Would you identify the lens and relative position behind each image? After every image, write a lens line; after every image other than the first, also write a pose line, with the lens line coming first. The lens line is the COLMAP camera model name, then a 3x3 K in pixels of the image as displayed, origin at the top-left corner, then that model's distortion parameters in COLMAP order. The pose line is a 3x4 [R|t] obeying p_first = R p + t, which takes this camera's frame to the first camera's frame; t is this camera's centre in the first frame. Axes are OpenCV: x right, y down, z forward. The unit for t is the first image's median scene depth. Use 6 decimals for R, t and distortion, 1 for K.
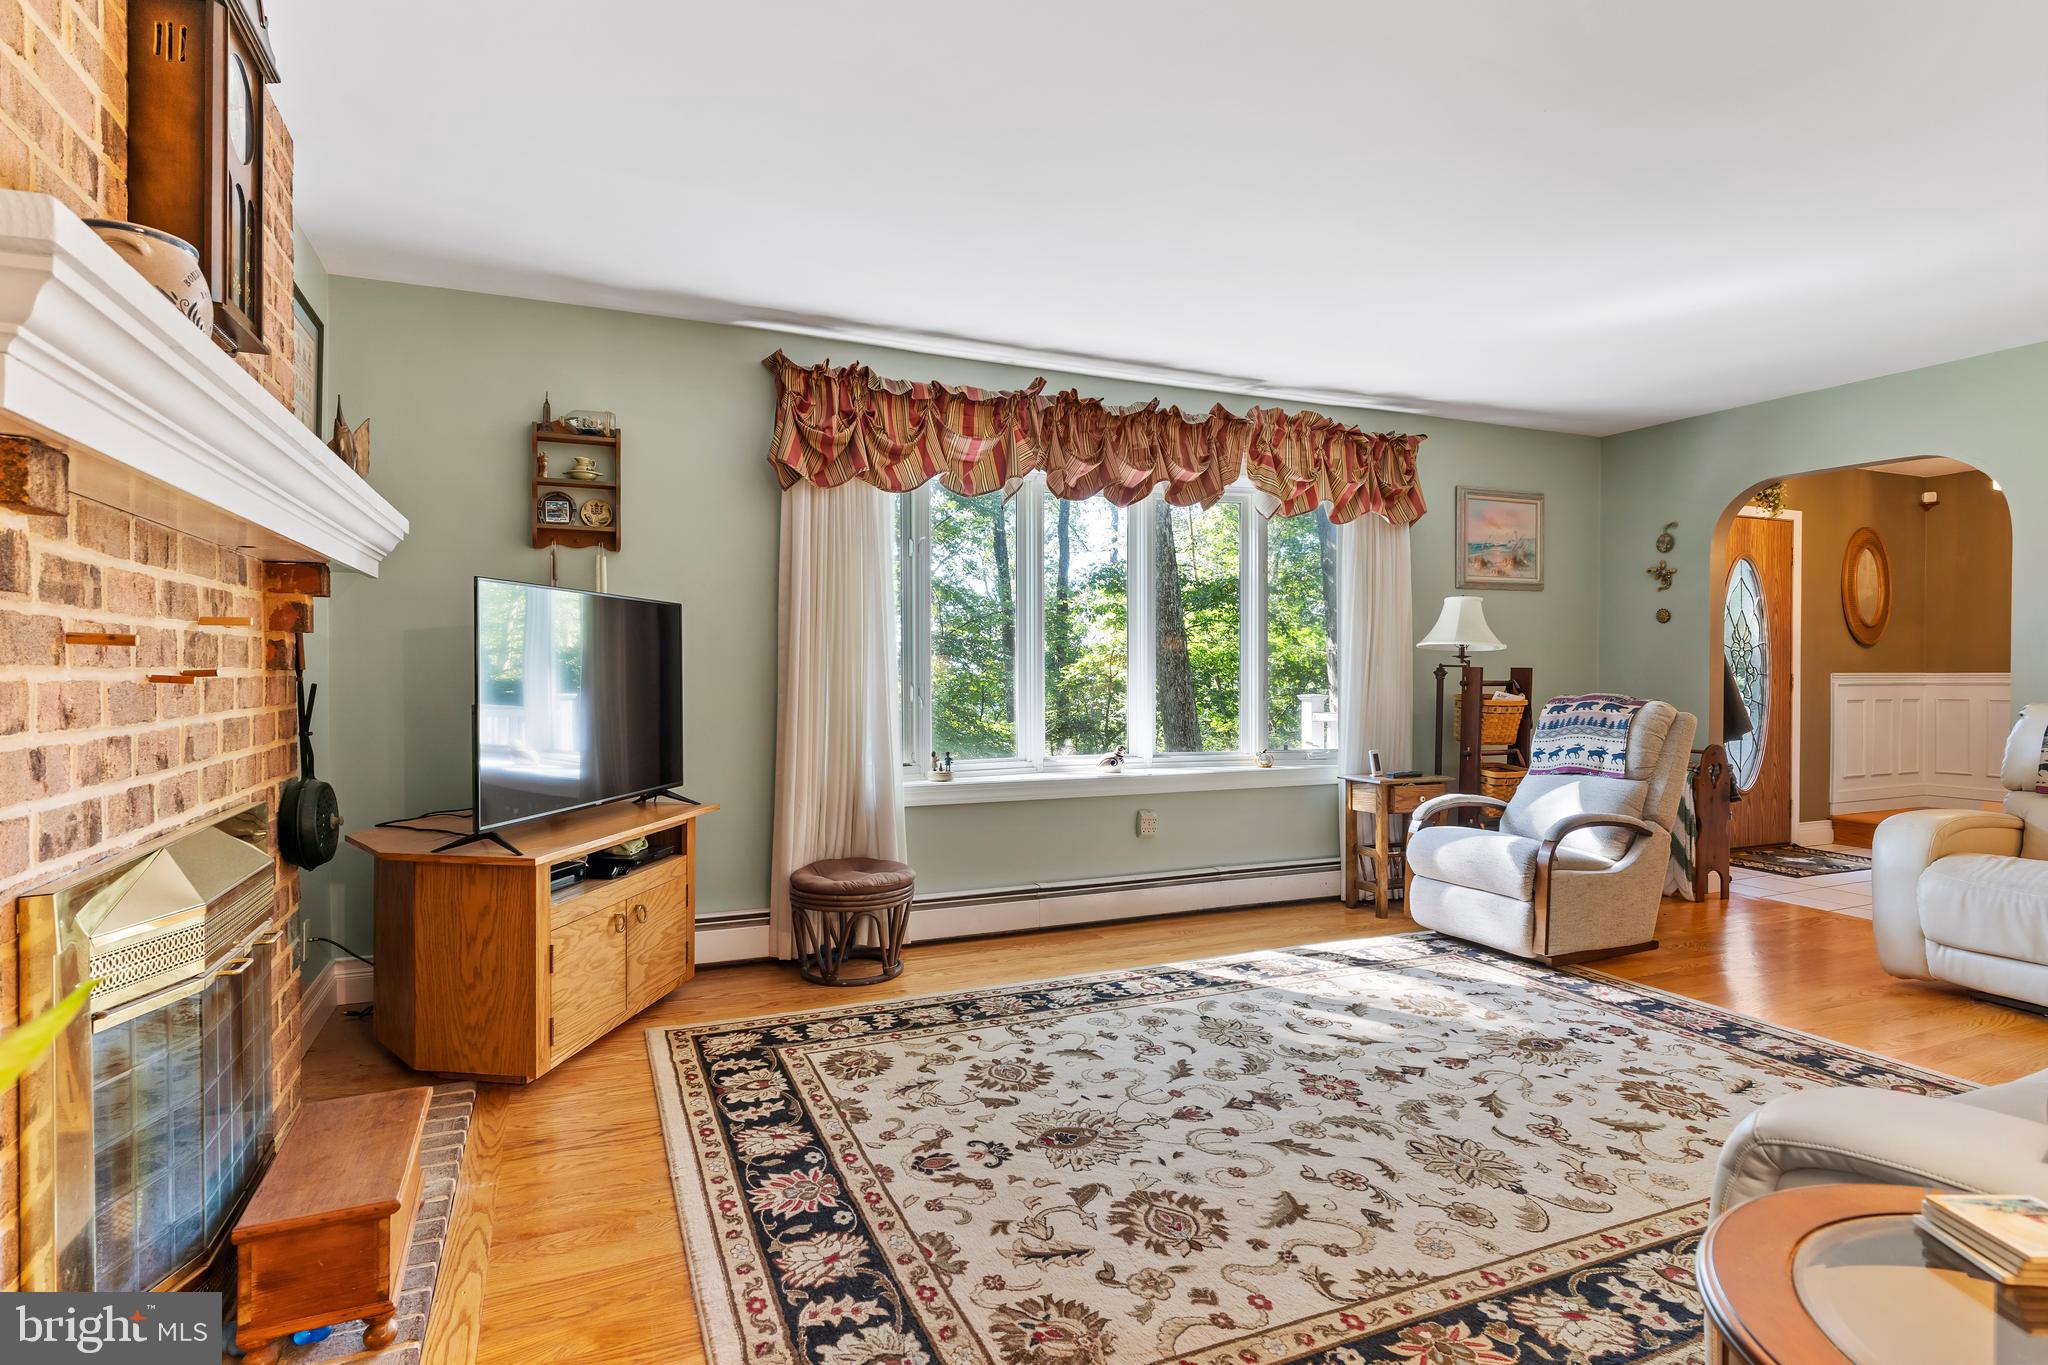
lens RADIAL K [[1044.6, 0, 1017.3], [0, 1044.6, 679.1], [0, 0, 1]] dist [-0.005628, 0.001856]
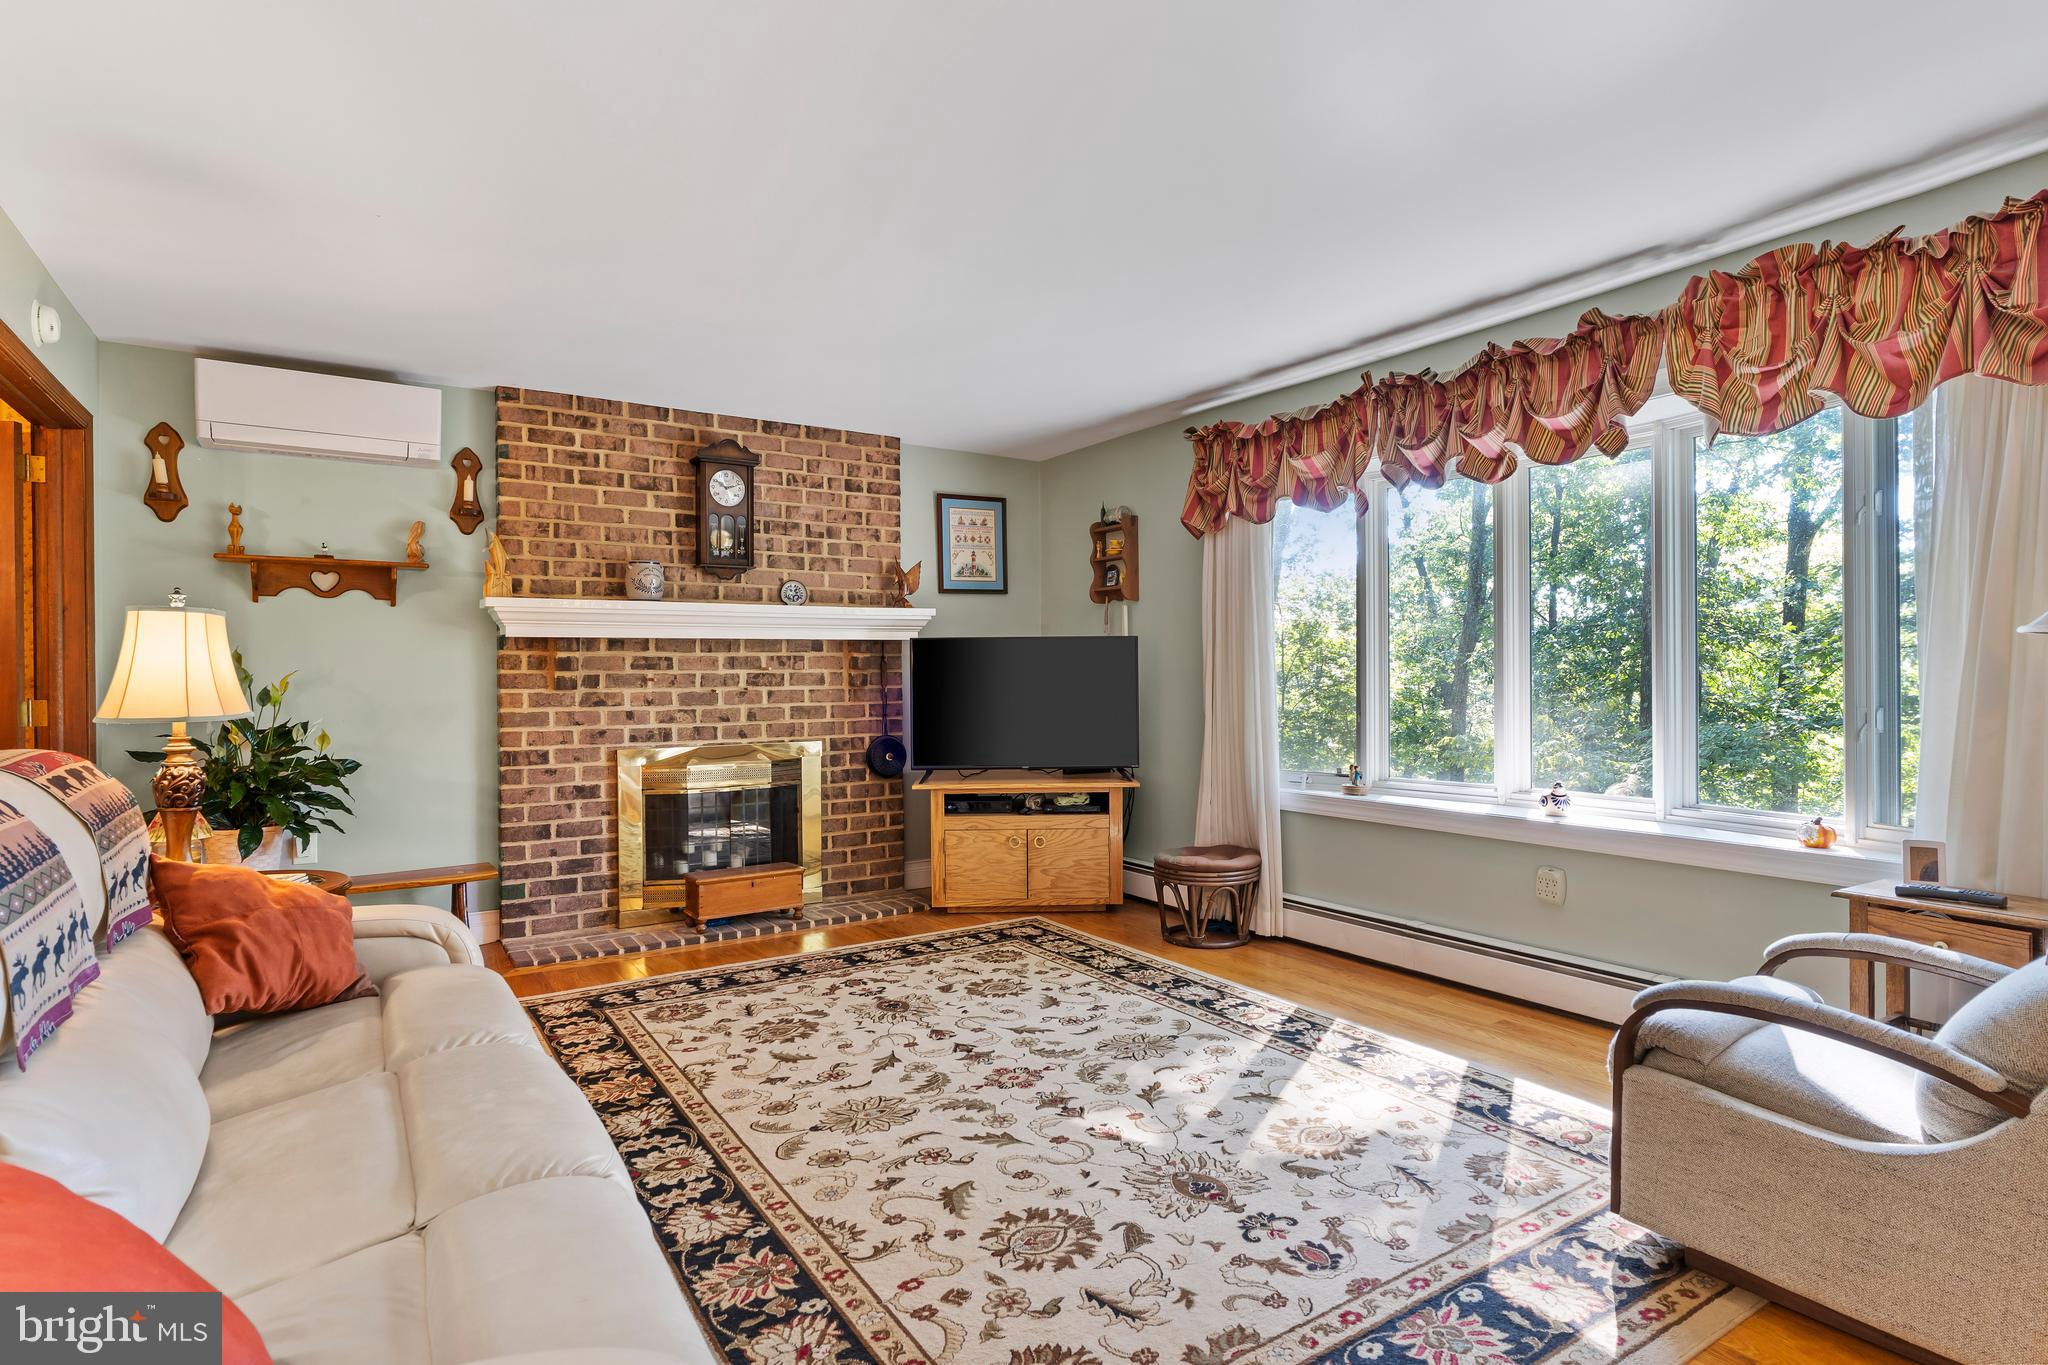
lens RADIAL K [[1044.6, 0, 1017.3], [0, 1044.6, 679.1], [0, 0, 1]] dist [-0.005628, 0.001856]
pose [[0.167402, 0.001086, -0.985888, 1.313425], [0.000623, 0.999999, 0.001207, -0.021631], [0.985889, -0.000816, 0.167401, 0.792635]]
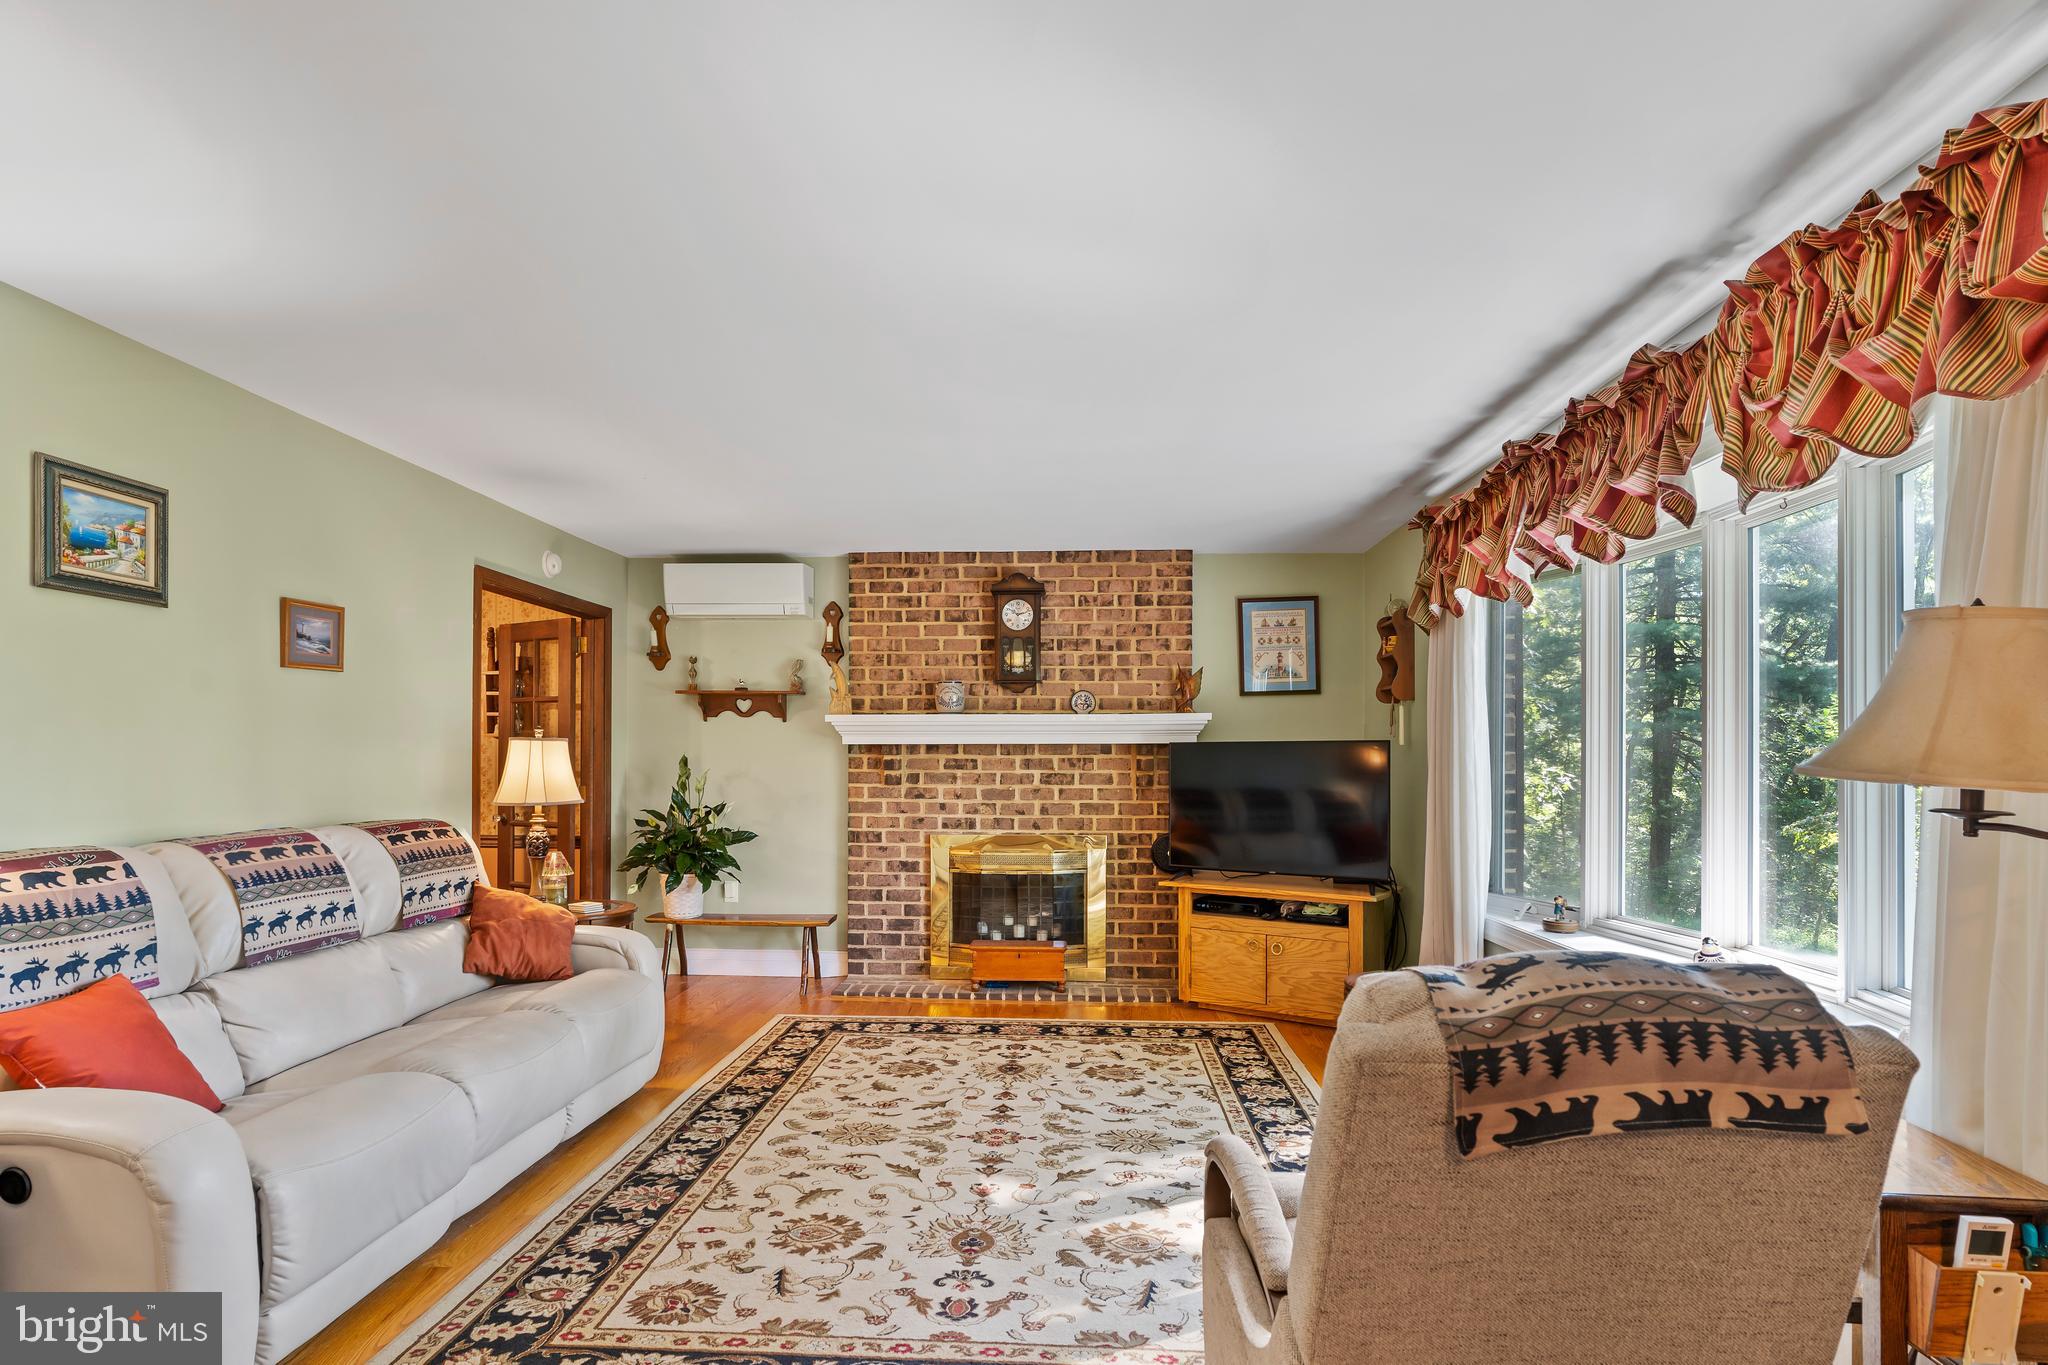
lens RADIAL K [[1068.4, 0, 1013.6], [0, 1068.4, 758.8], [0, 0, 1]] dist [-0.006514, -0.000244]
pose [[-0.450522, -0.004787, -0.892753, 1.373156], [-0.010401, 0.999946, -0.000113, -0.056979], [0.892705, 0.009235, -0.450547, 1.526910]]
